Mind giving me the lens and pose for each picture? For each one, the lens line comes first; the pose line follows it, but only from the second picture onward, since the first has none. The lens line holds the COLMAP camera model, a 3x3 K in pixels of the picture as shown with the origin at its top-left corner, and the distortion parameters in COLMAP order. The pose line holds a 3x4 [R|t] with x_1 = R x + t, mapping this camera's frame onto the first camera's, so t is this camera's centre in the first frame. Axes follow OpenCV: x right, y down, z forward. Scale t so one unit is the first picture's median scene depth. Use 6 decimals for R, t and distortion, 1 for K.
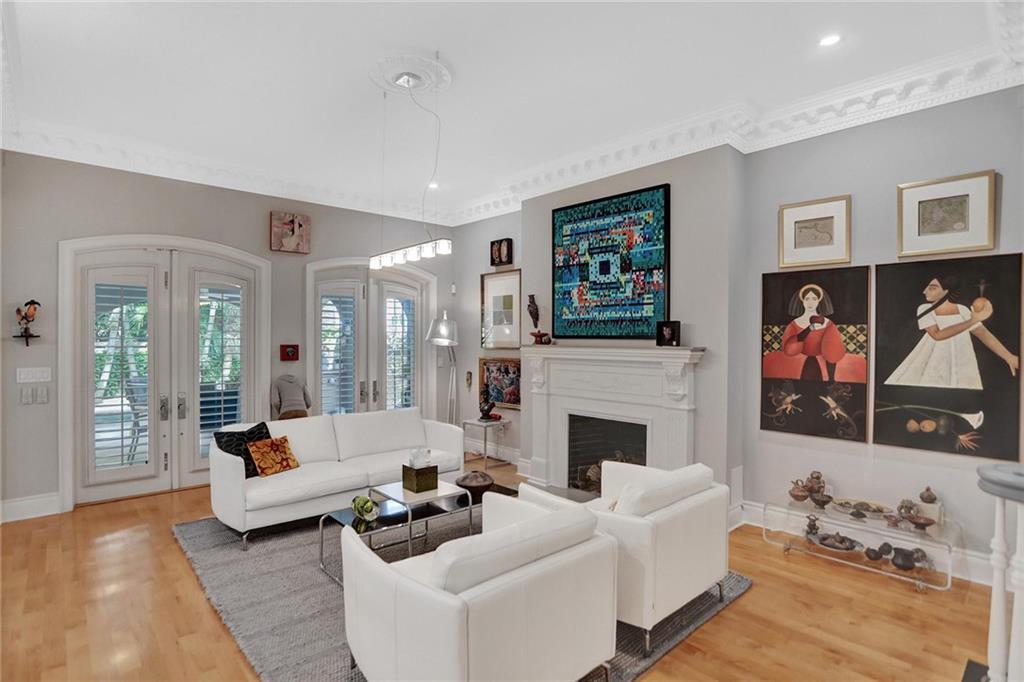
lens RADIAL K [[519.2, 0, 511.5], [0, 519.2, 346.0], [0, 0, 1]] dist [-0.058687, 0.022426]
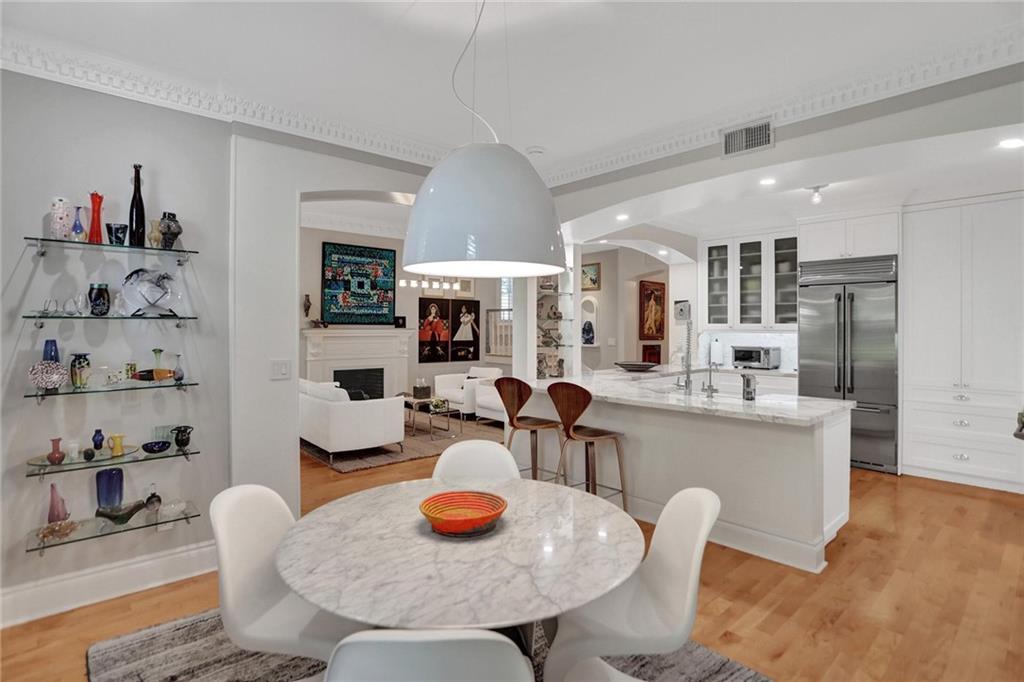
lens RADIAL K [[519.2, 0, 521.0], [0, 519.2, 328.5], [0, 0, 1]] dist [-0.058687, 0.022426]
pose [[-0.002808, -0.005495, 0.999981, -1.747382], [0.009224, 0.999942, 0.005521, -0.005490], [-0.999954, 0.009240, -0.002757, 0.485581]]
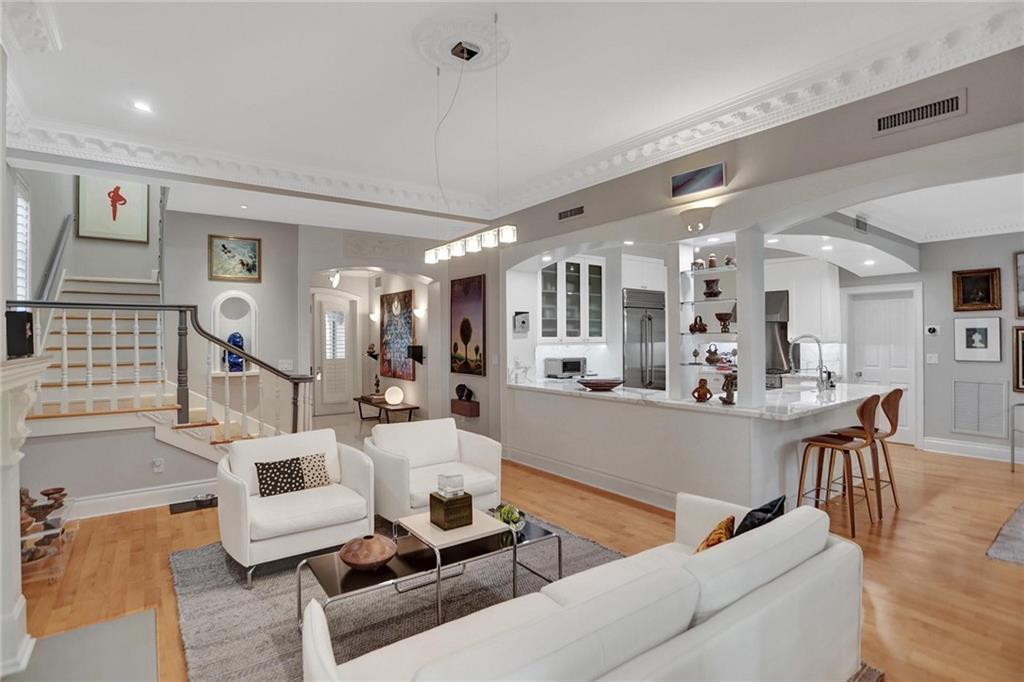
lens RADIAL K [[519.2, 0, 503.3], [0, 519.2, 339.3], [0, 0, 1]] dist [-0.058687, 0.022426]
pose [[-0.994233, 0.003628, 0.107182, -0.283294], [0.005306, 0.999868, 0.015369, -0.023063], [-0.107112, 0.015849, -0.994121, 1.438885]]
